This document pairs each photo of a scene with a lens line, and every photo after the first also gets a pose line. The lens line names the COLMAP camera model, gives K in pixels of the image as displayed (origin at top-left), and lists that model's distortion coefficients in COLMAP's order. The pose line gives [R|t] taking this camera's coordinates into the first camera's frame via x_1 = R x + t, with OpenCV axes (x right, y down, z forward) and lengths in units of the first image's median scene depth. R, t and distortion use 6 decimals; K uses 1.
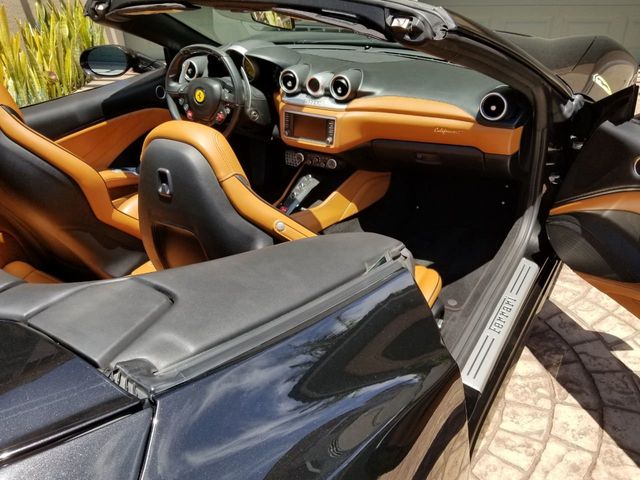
lens RADIAL K [[534.7, 0, 322.5], [0, 534.7, 240.7], [0, 0, 1]] dist [0.041128, -0.072850]
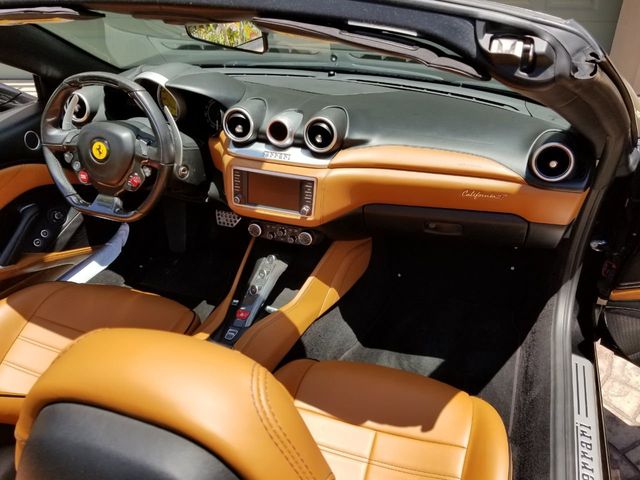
lens RADIAL K [[534.7, 0, 319.1], [0, 534.7, 238.1], [0, 0, 1]] dist [0.041128, -0.072850]
pose [[0.977442, -0.065728, 0.200715, -0.109262], [0.070778, 0.997328, -0.018081, -0.136198], [-0.198990, 0.031879, 0.979483, 0.321322]]
